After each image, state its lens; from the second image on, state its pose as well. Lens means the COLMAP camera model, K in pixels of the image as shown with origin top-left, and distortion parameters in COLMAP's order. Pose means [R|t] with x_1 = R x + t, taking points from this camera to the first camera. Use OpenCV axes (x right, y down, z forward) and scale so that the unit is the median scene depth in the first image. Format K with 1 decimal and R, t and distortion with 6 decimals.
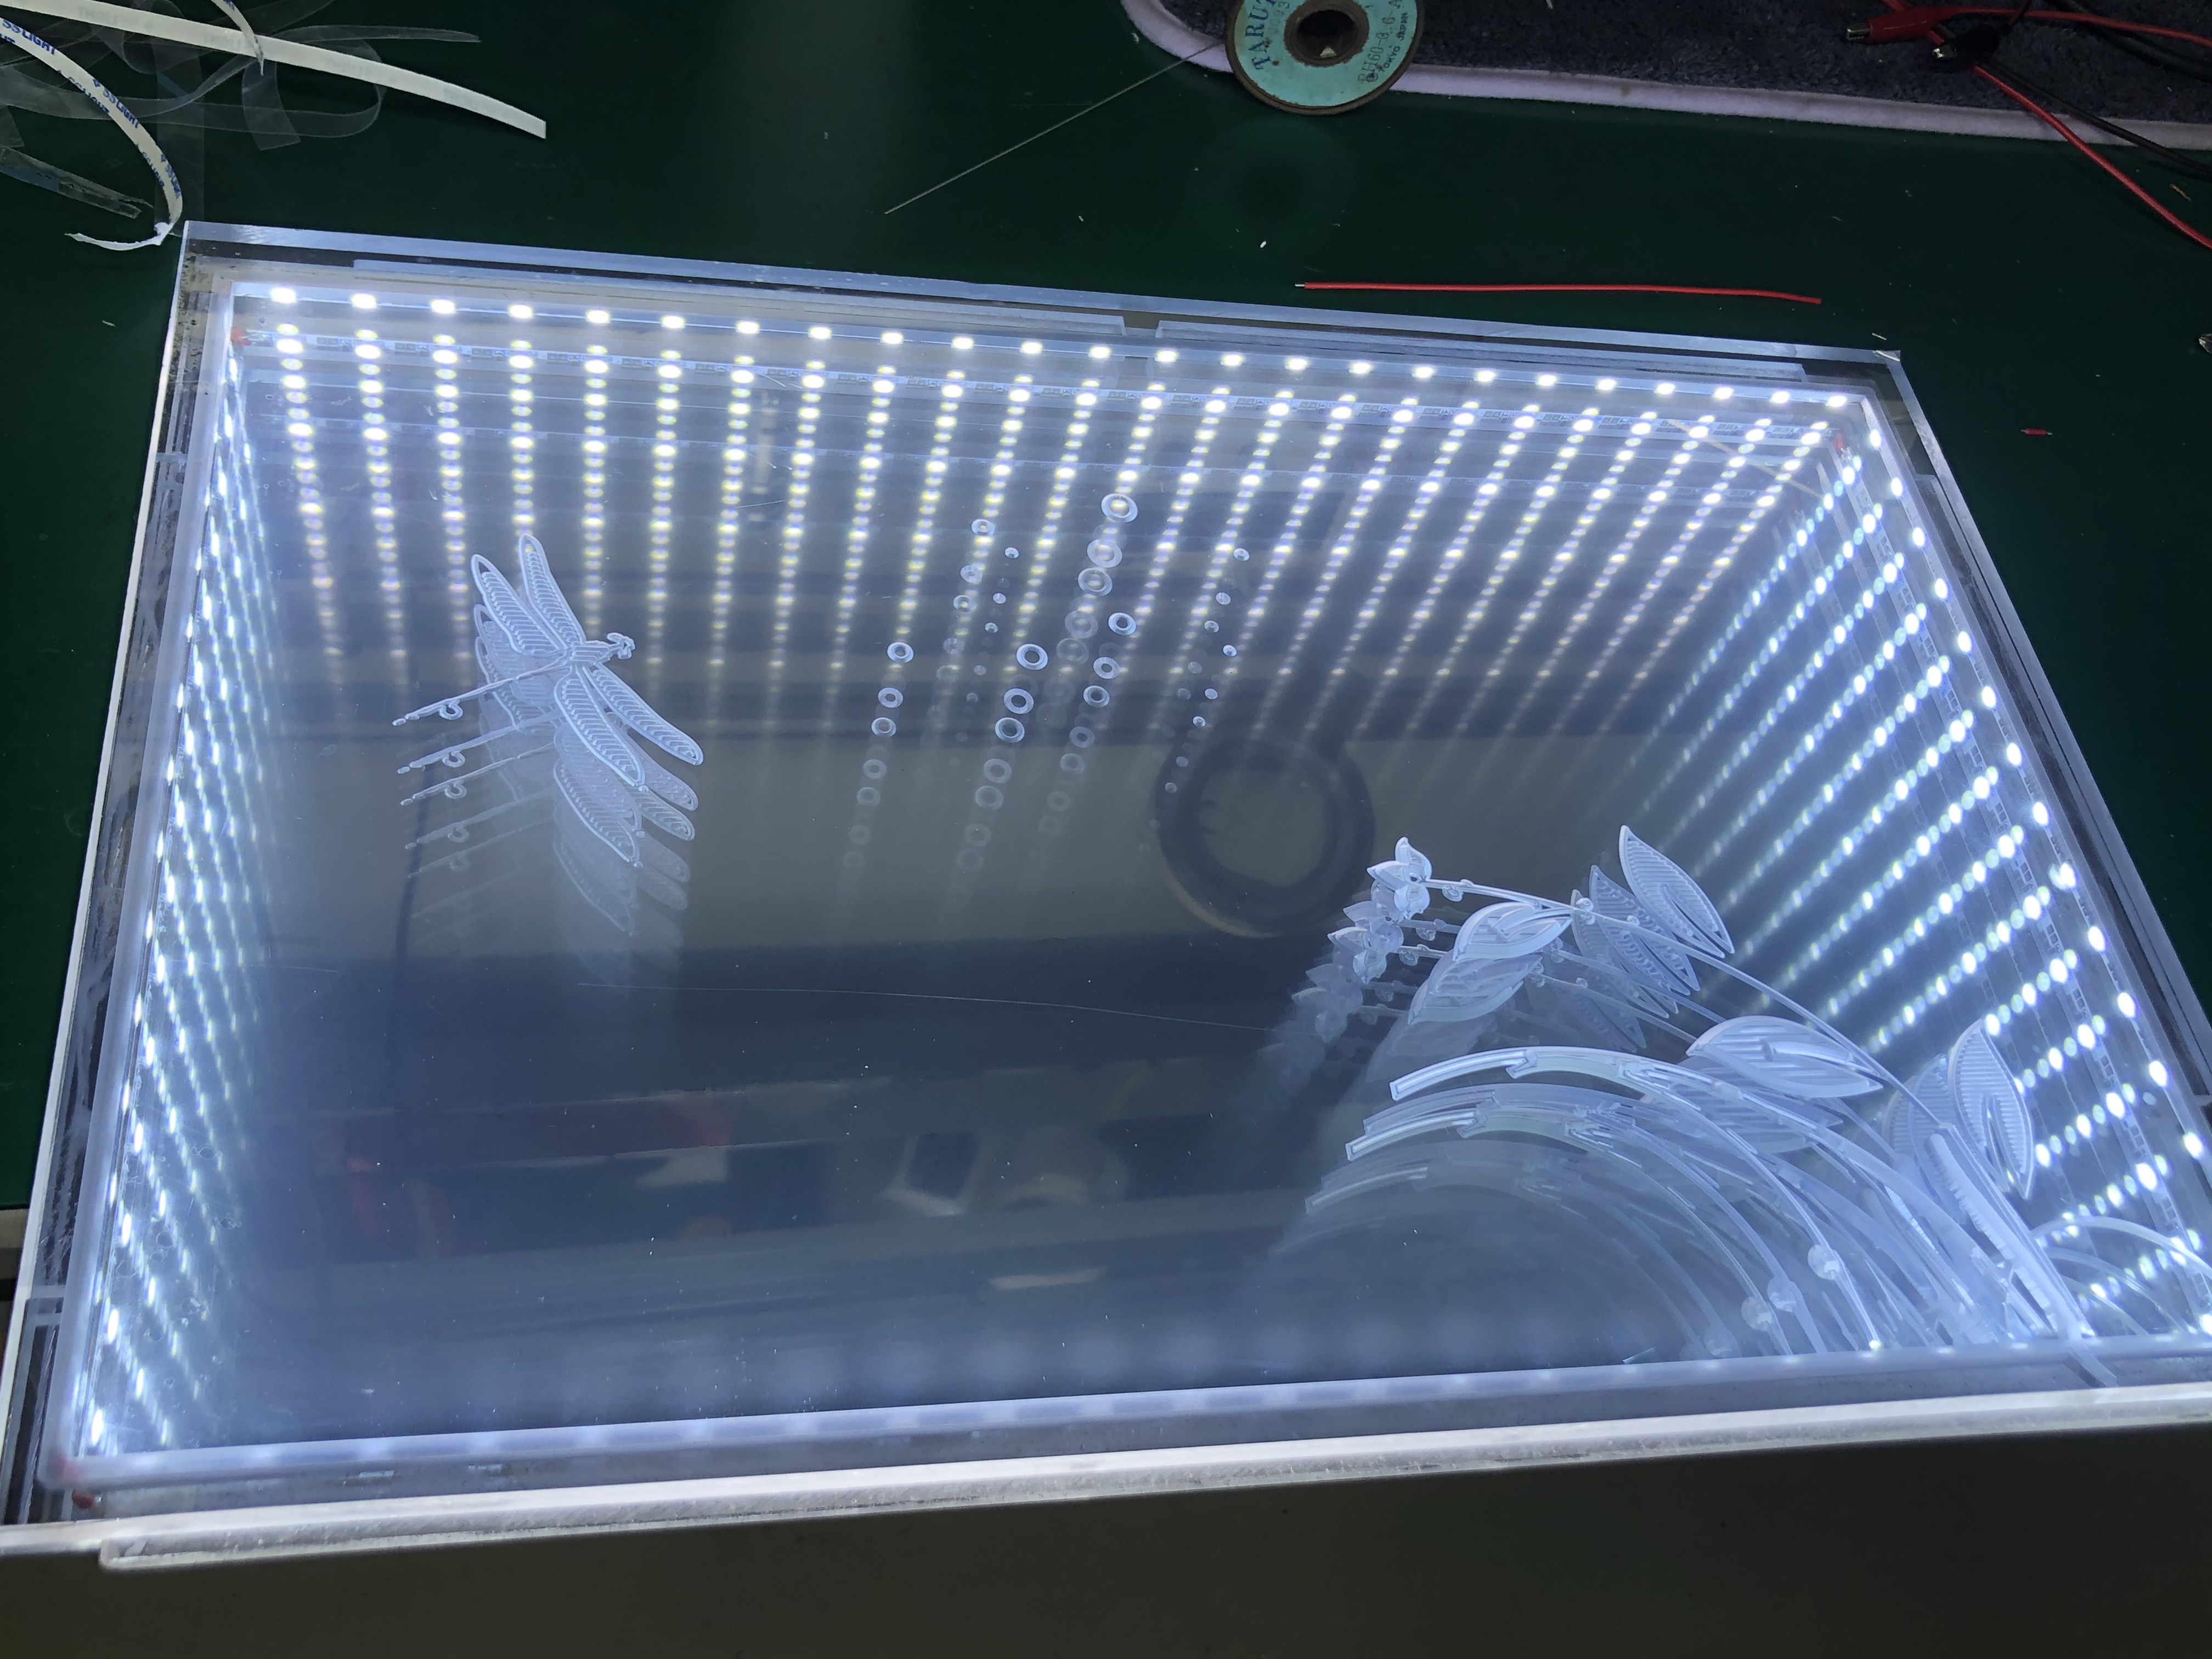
lens RADIAL K [[2071.1, 0, 1106.0], [0, 2071.1, 829.5], [0, 0, 1]] dist [-0.085454, 0.010232]
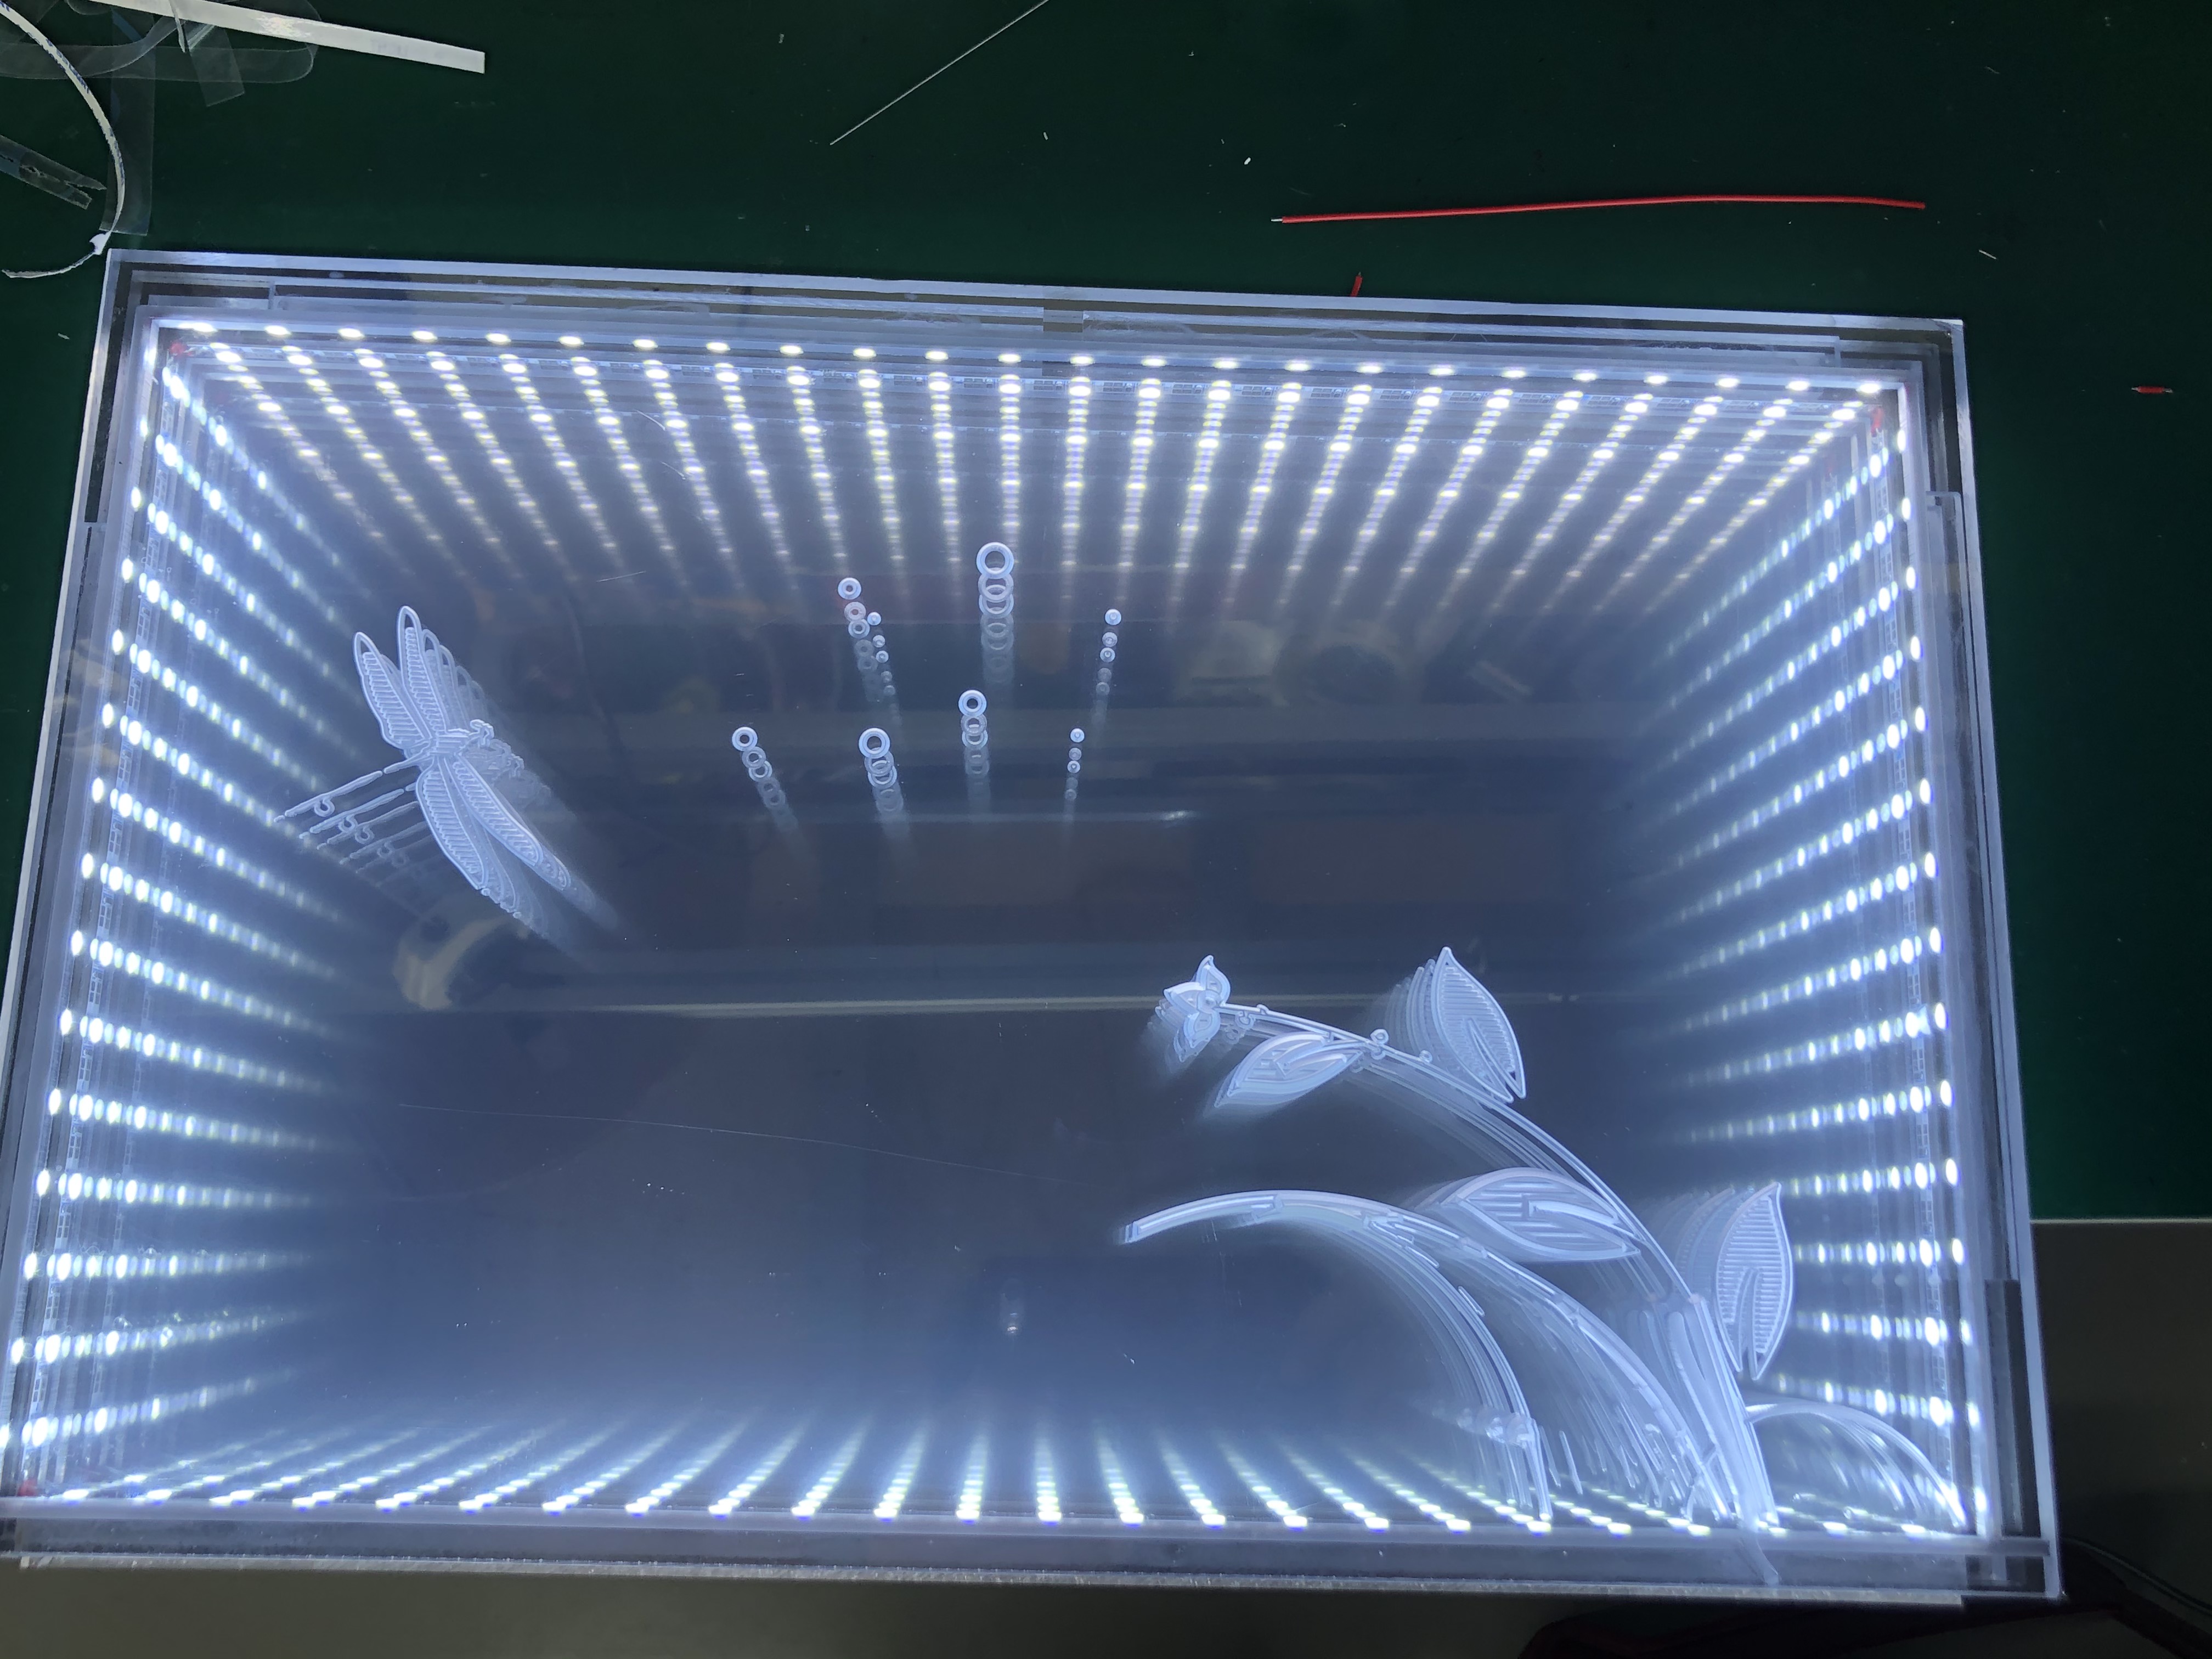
lens RADIAL K [[2071.1, 0, 1106.0], [0, 2071.1, 829.5], [0, 0, 1]] dist [-0.085454, 0.010232]
pose [[0.973805, 0.111032, -0.198435, 0.289776], [-0.034282, 0.934393, 0.354591, -0.415444], [0.224788, -0.338499, 0.913723, 0.066031]]
